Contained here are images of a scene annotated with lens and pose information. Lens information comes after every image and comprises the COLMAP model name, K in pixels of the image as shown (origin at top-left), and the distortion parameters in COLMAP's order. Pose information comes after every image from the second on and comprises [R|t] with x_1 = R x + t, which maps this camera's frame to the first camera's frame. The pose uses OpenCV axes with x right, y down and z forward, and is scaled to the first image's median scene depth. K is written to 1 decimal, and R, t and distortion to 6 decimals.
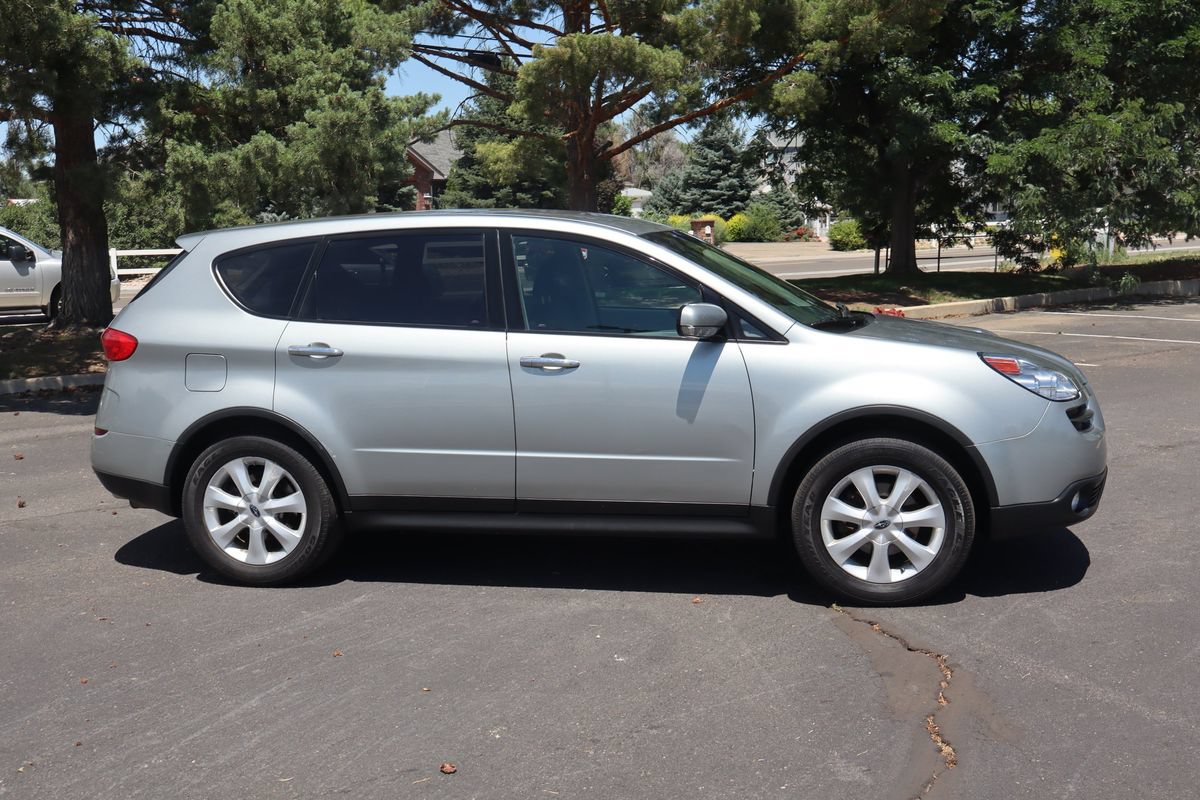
lens RADIAL K [[1312.7, 0, 689.2], [0, 1312.7, 401.2], [0, 0, 1]] dist [-0.010358, 0.031788]
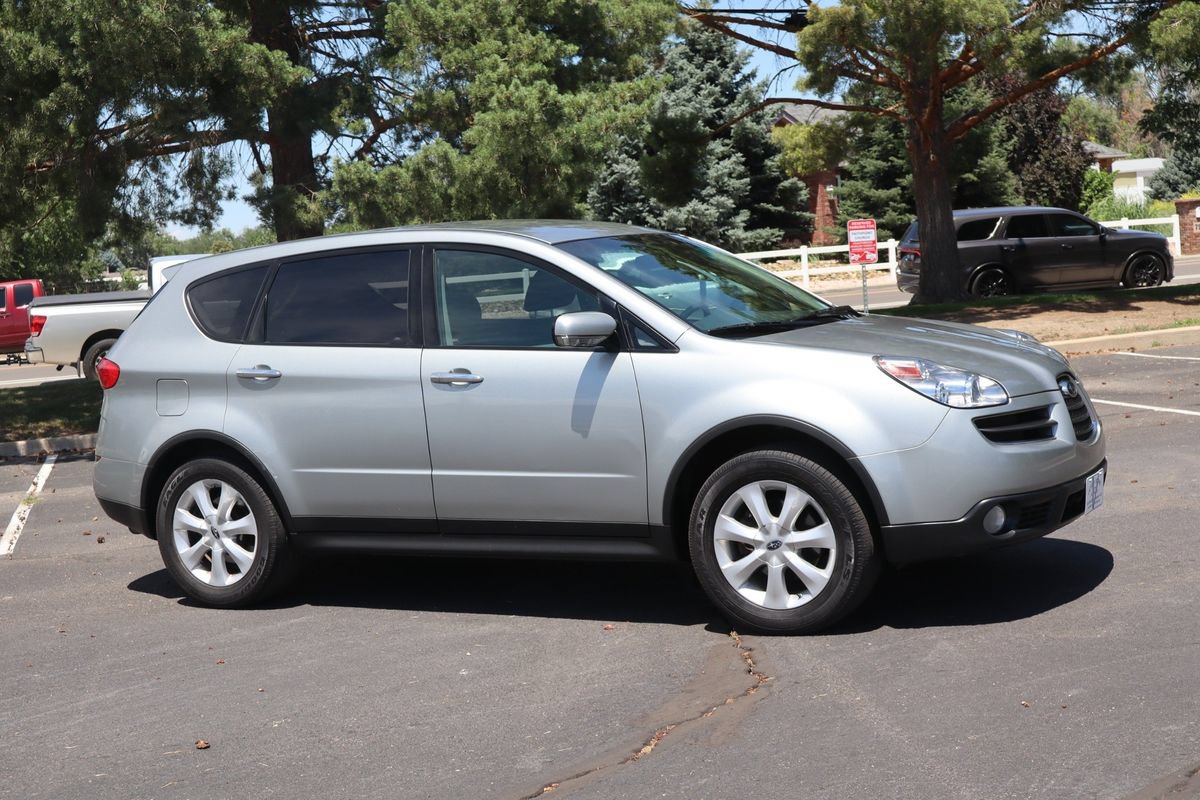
lens RADIAL K [[1704.3, 0, 600.9], [0, 1704.3, 388.8], [0, 0, 1]] dist [0.048809, -0.179541]
pose [[0.949270, -0.021268, -0.313741, 0.380089], [0.009735, 0.999220, -0.038283, 0.026956], [0.314310, 0.033287, 0.948737, -0.166344]]
